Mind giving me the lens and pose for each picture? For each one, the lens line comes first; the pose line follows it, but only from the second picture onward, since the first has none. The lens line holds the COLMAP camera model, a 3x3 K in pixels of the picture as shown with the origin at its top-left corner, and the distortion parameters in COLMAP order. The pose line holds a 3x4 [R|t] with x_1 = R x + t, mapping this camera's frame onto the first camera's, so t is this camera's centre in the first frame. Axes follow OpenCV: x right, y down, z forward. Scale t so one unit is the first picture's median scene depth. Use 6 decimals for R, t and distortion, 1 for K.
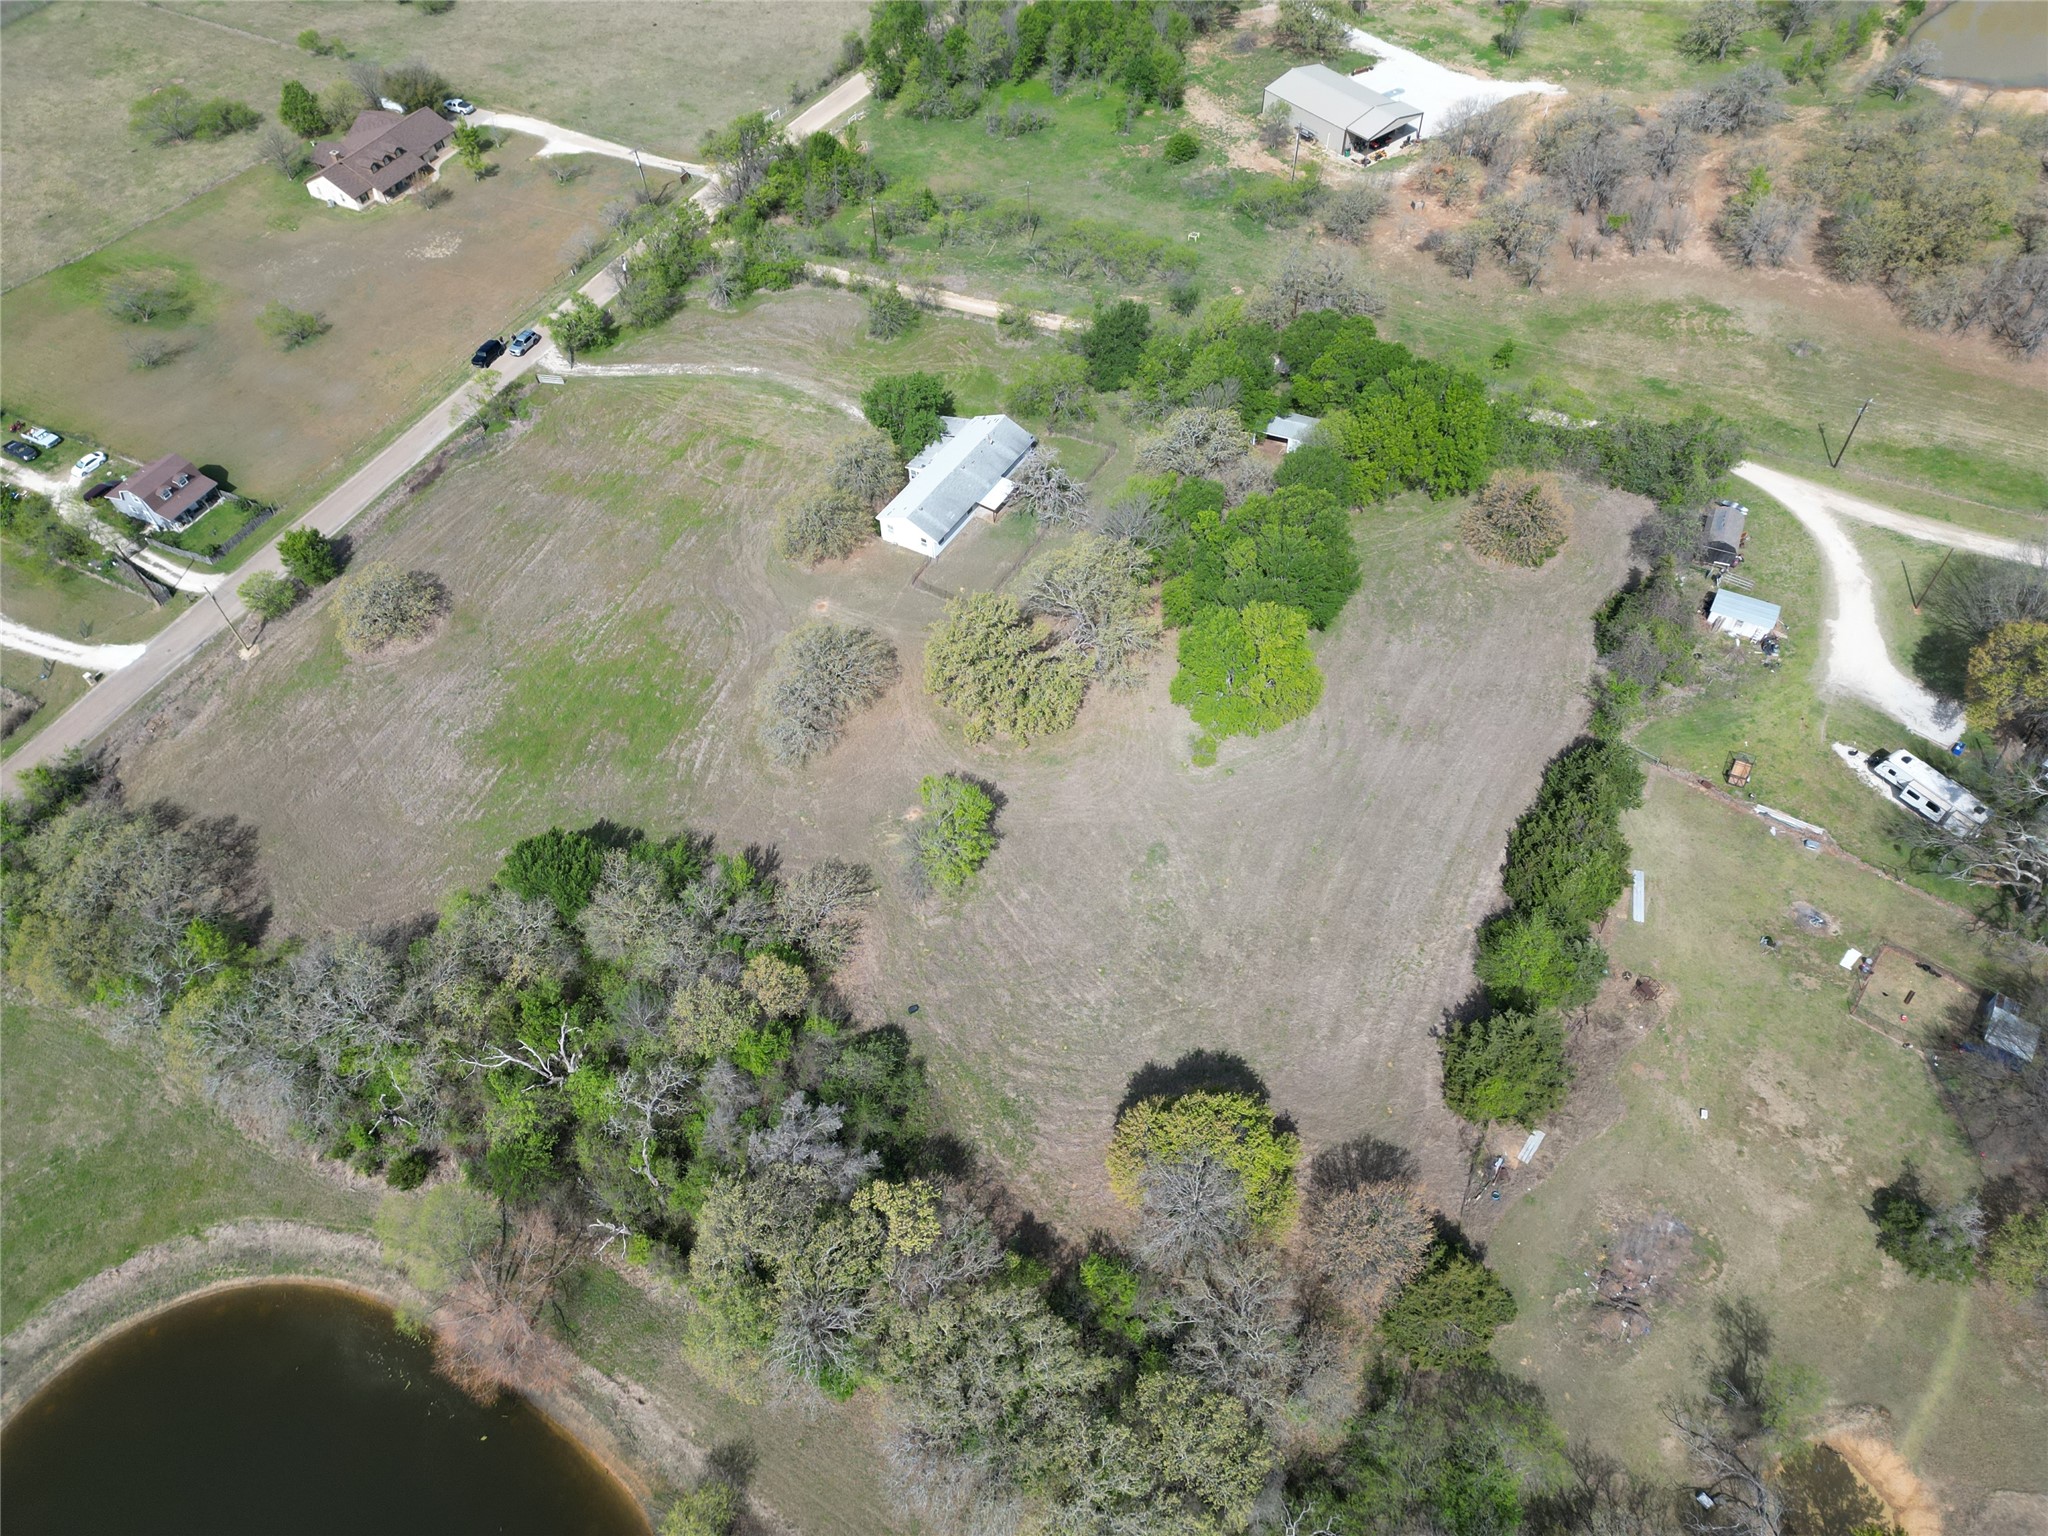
lens RADIAL K [[1417.7, 0, 1022.7], [0, 1417.7, 778.4], [0, 0, 1]] dist [0.085092, -0.088865]
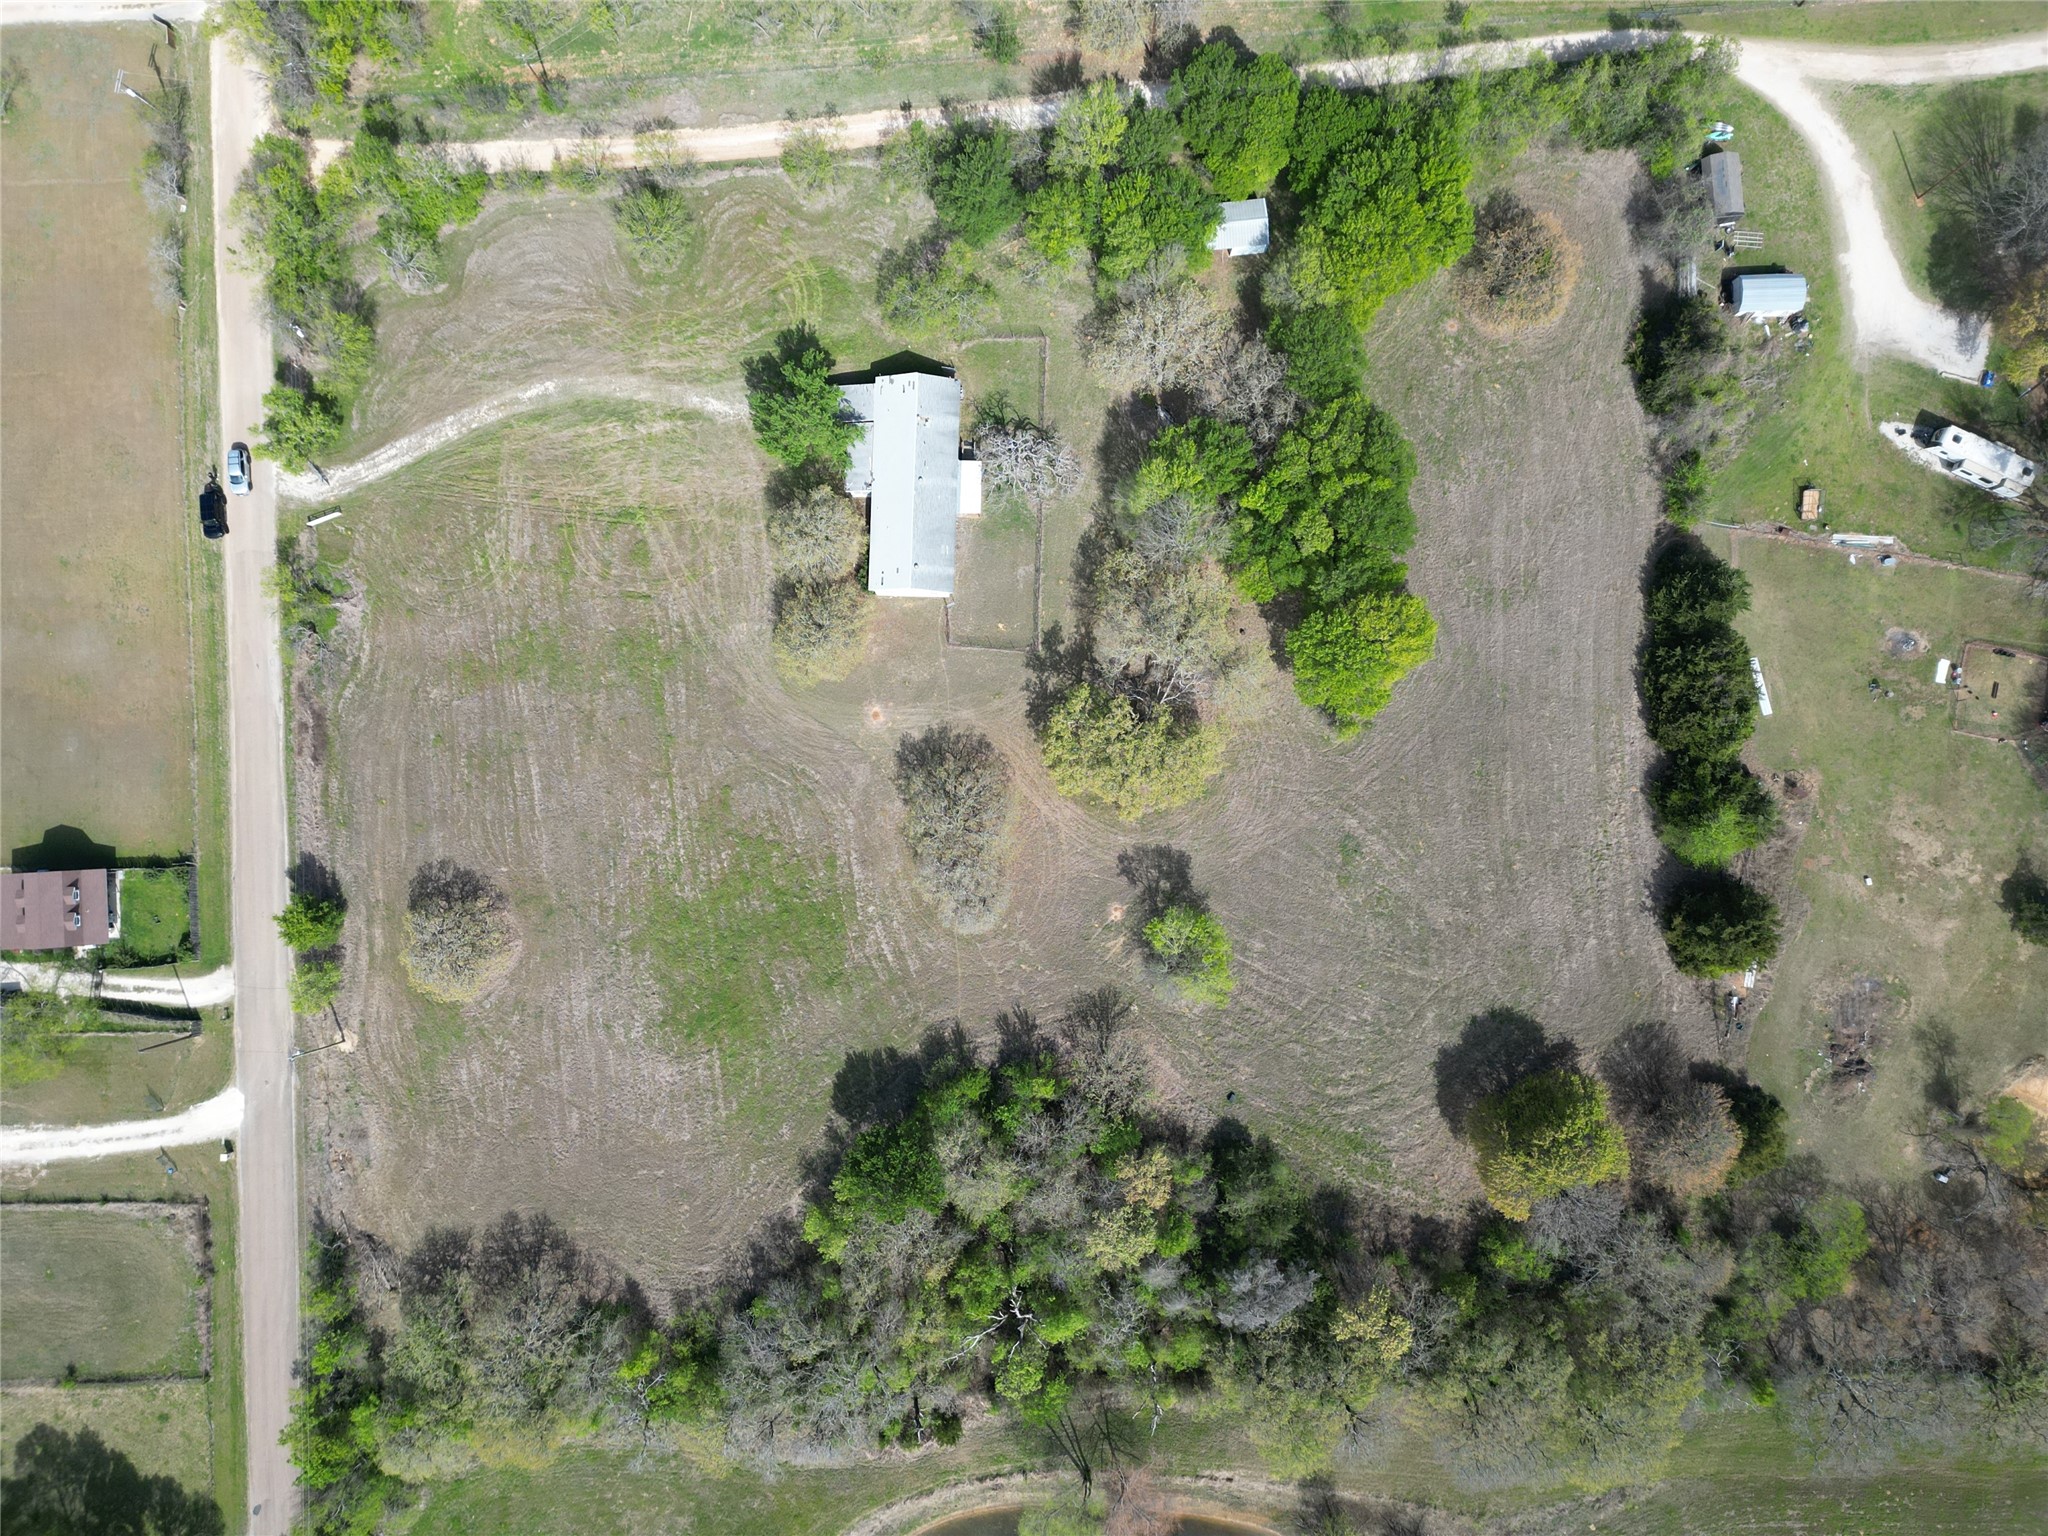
lens RADIAL K [[1428.4, 0, 1023.1], [0, 1428.4, 773.9], [0, 0, 1]] dist [0.074816, -0.072807]
pose [[0.873697, -0.485389, 0.032435, -0.109777], [0.373034, 0.711269, 0.595770, -0.625641], [-0.312250, -0.508423, 0.802500, 0.217081]]
